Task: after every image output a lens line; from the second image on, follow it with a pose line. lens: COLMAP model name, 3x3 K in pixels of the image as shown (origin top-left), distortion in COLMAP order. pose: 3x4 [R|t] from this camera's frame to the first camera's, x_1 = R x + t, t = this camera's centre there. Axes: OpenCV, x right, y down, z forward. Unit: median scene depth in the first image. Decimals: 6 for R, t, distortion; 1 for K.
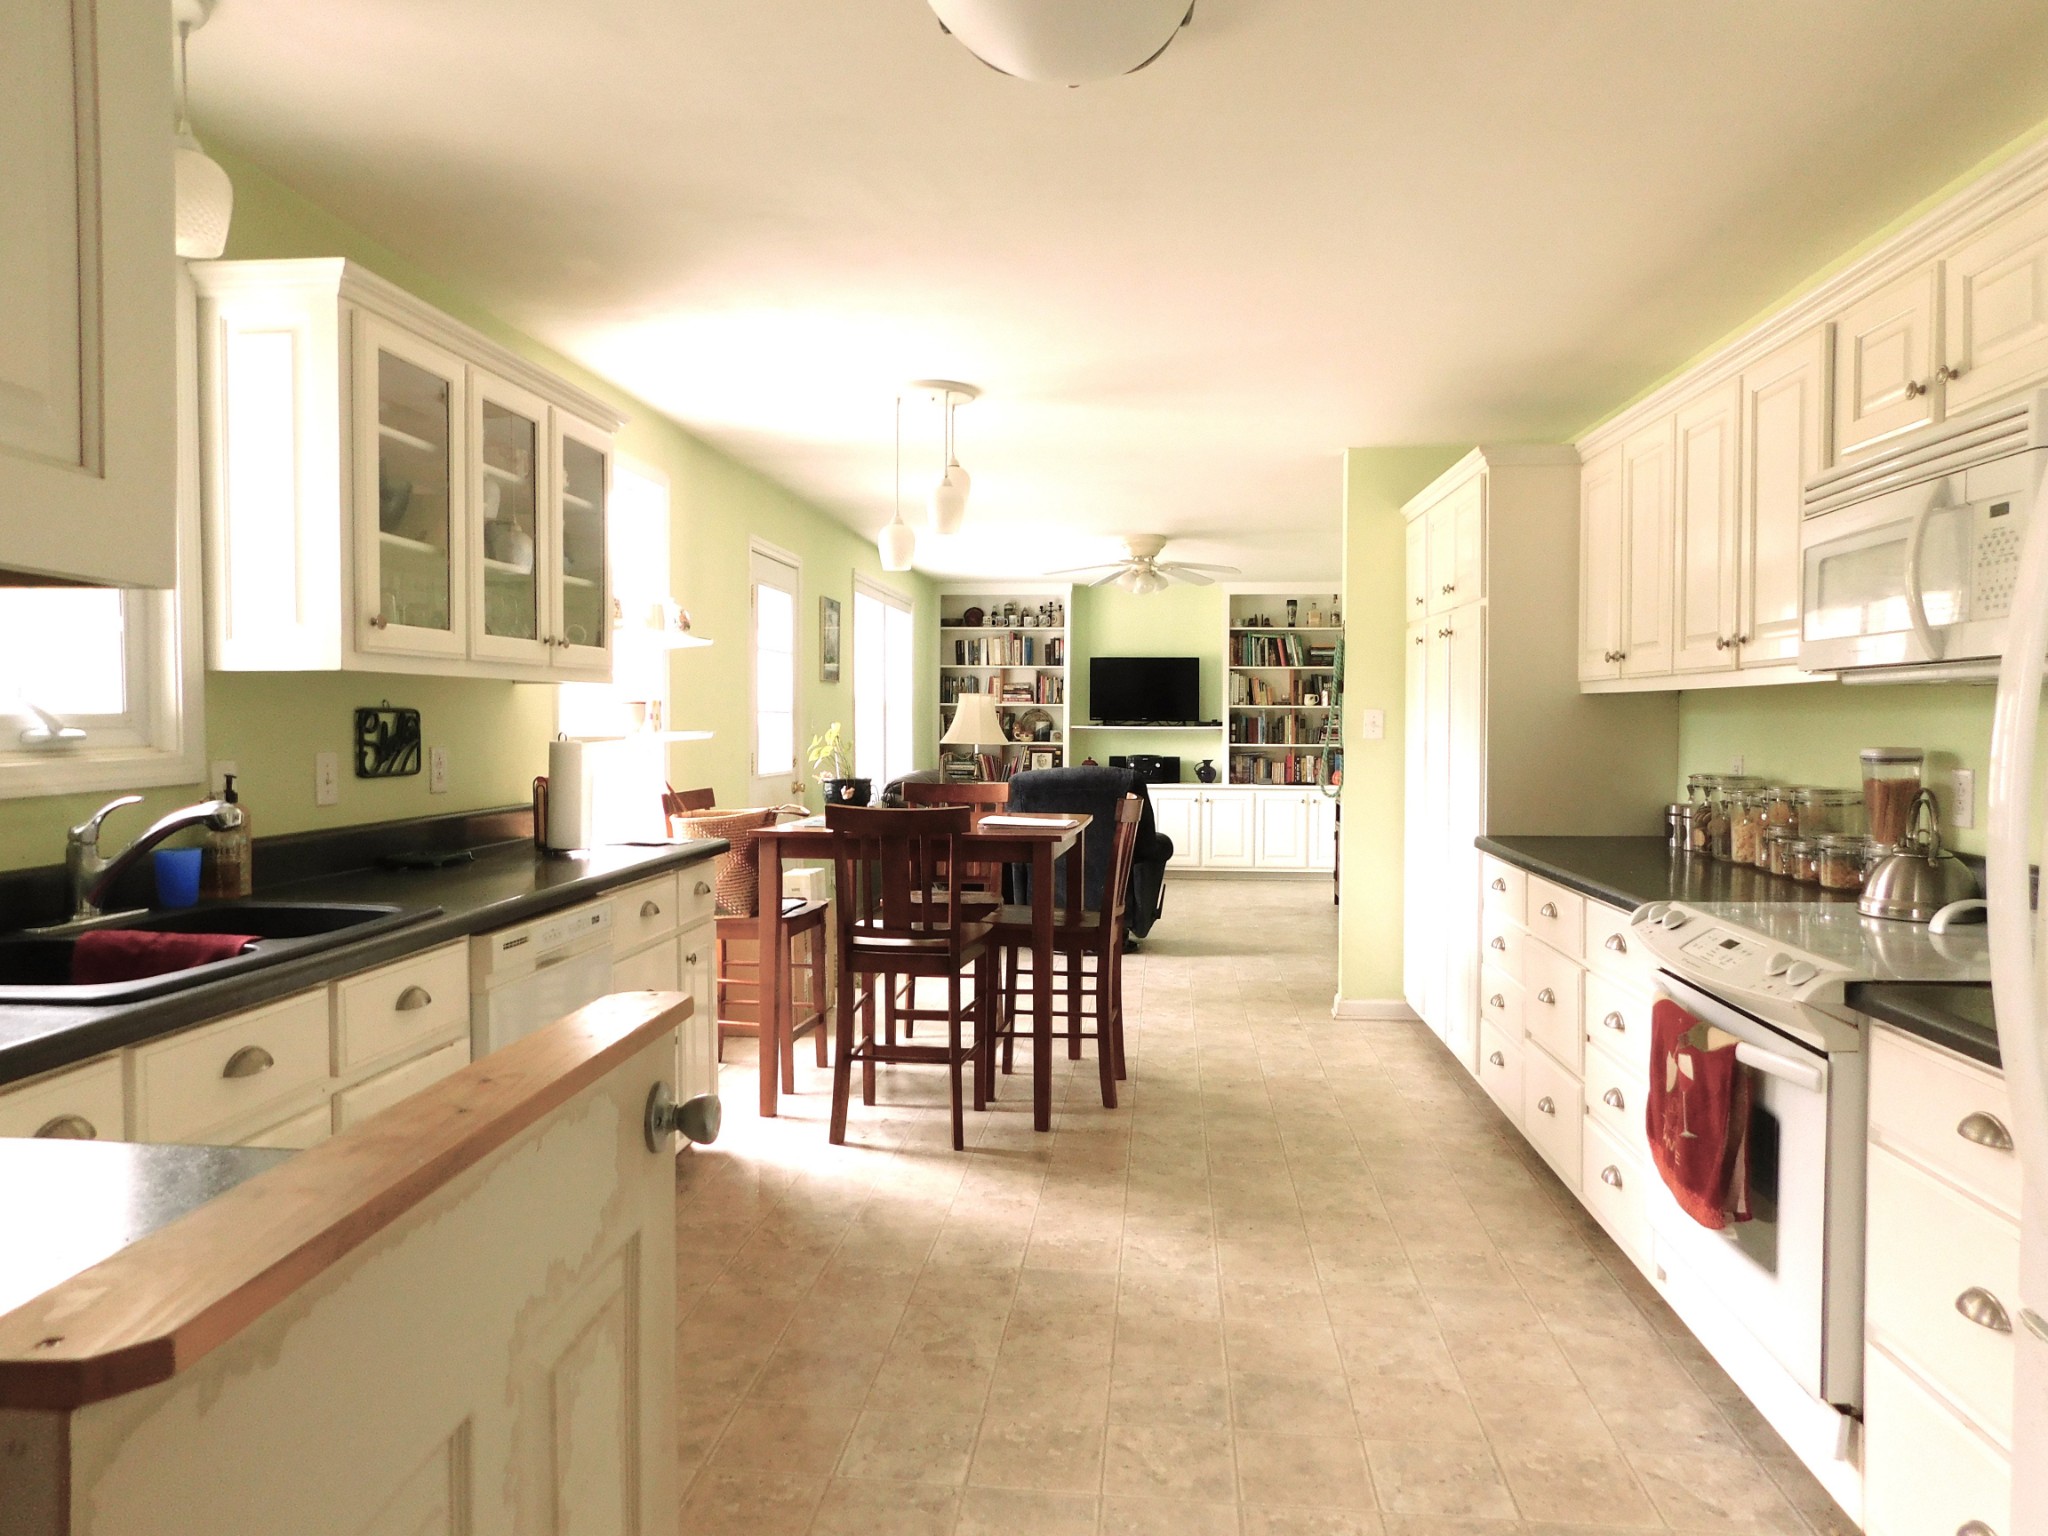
lens RADIAL K [[1381.9, 0, 1032.5], [0, 1381.9, 766.4], [0, 0, 1]] dist [-0.057990, 0.059676]
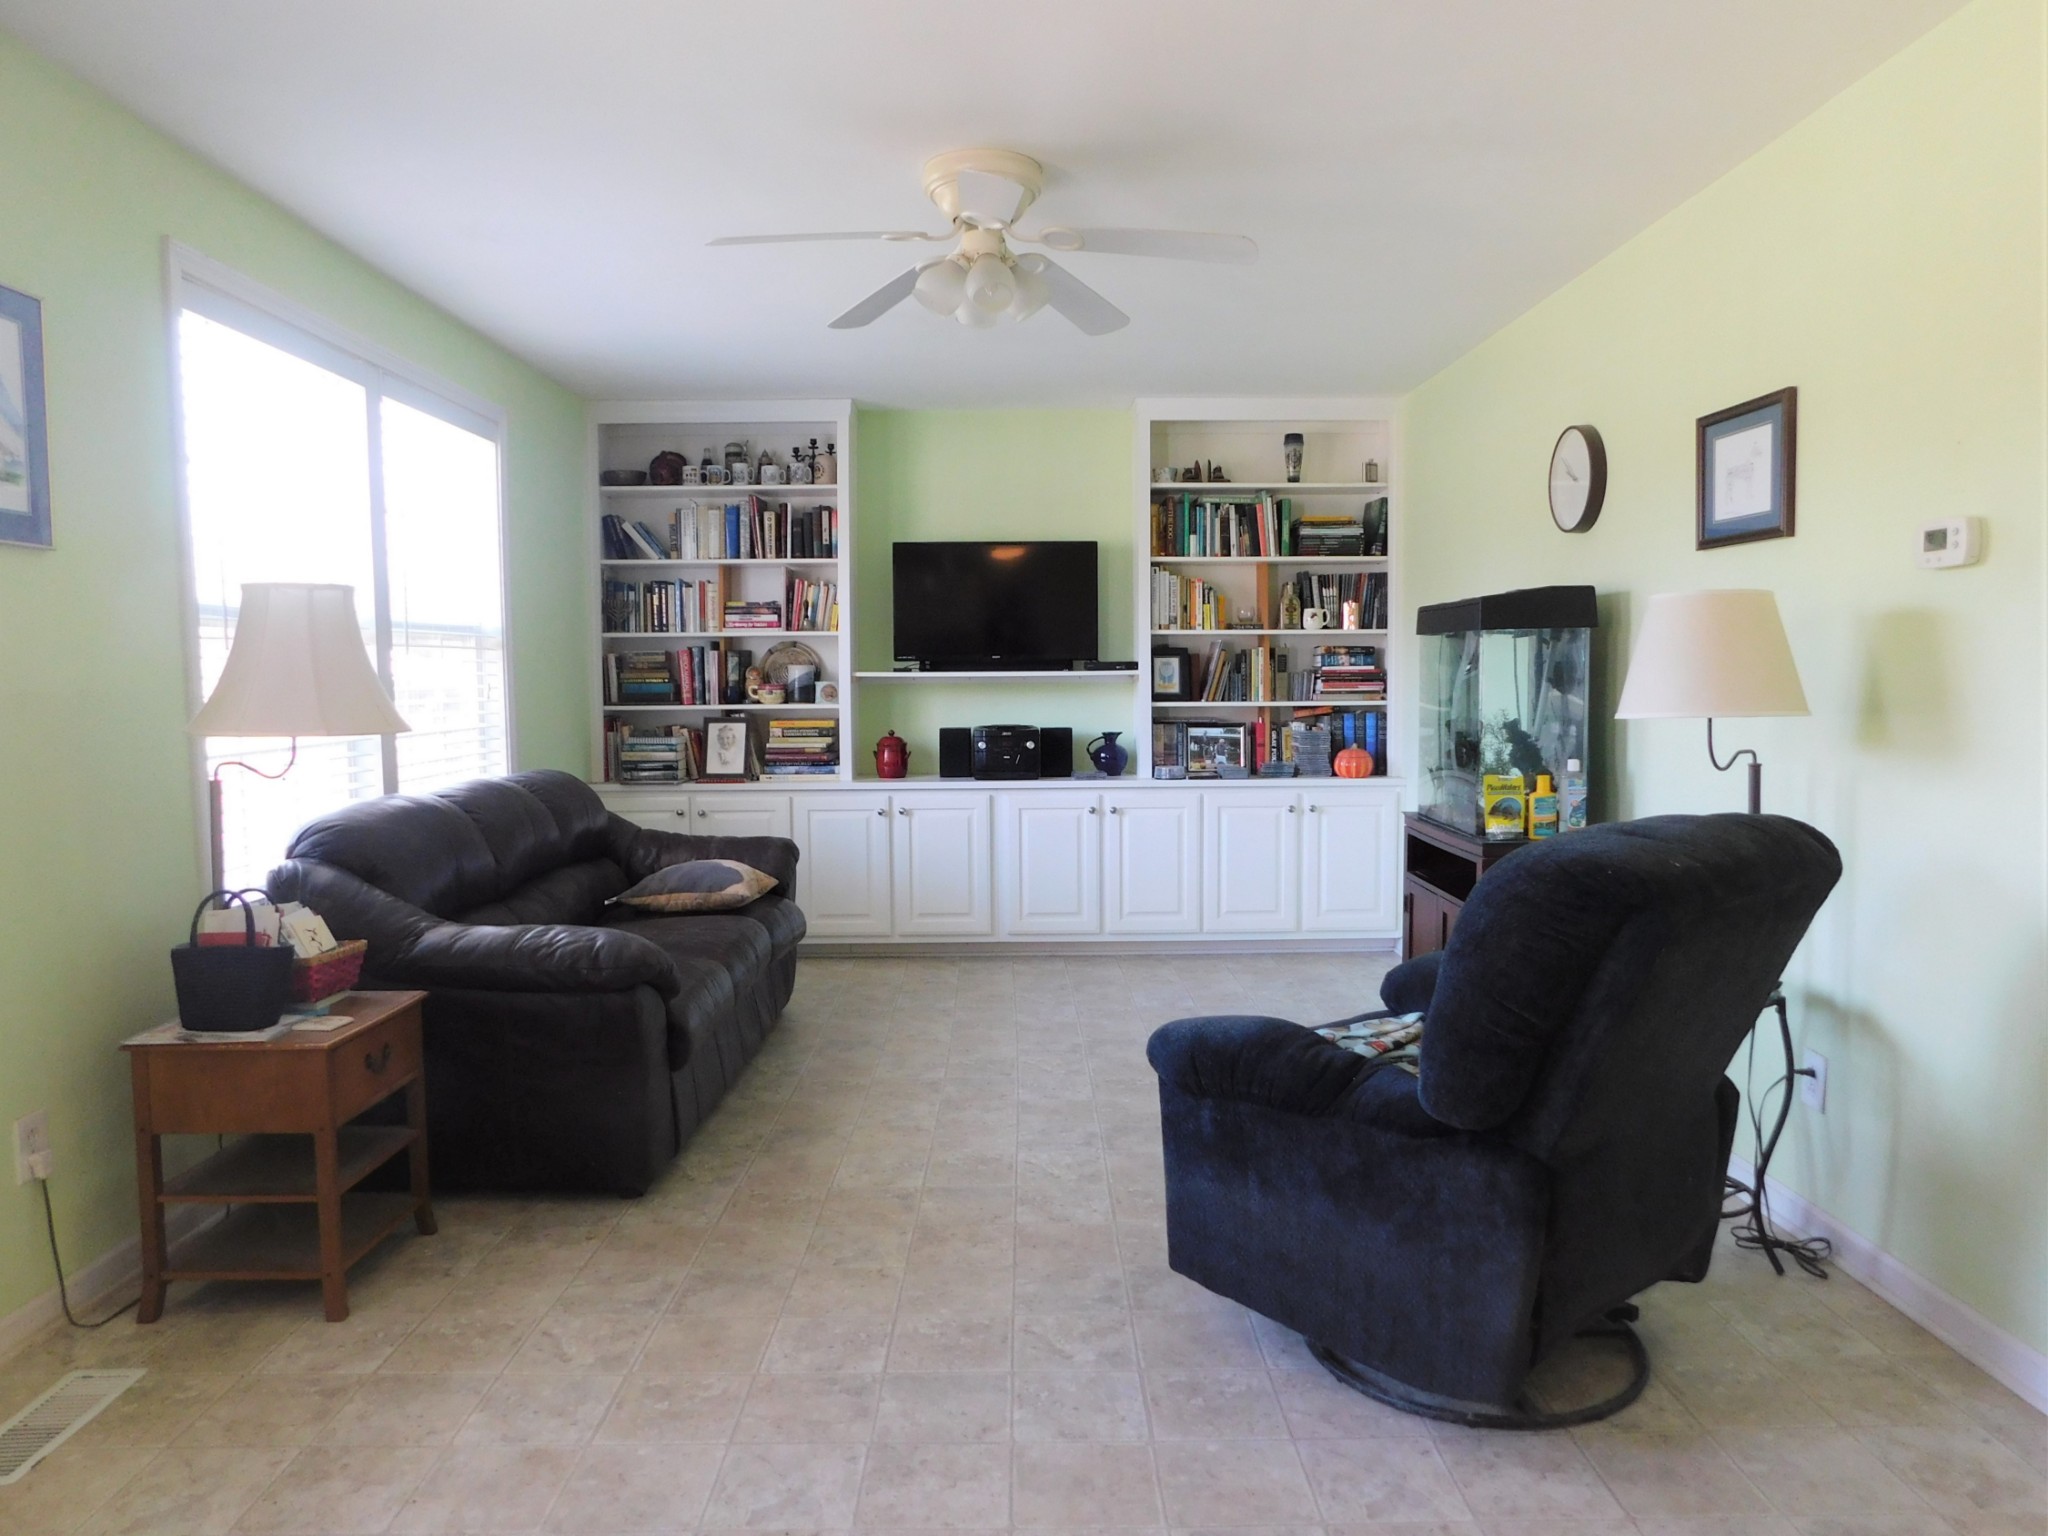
lens RADIAL K [[1381.9, 0, 1032.5], [0, 1381.9, 766.4], [0, 0, 1]] dist [-0.057990, 0.059676]
pose [[0.996392, -0.018677, 0.082791, 0.051127], [0.016490, 0.999499, 0.027024, -0.006469], [-0.083254, -0.025561, 0.996200, 0.466858]]
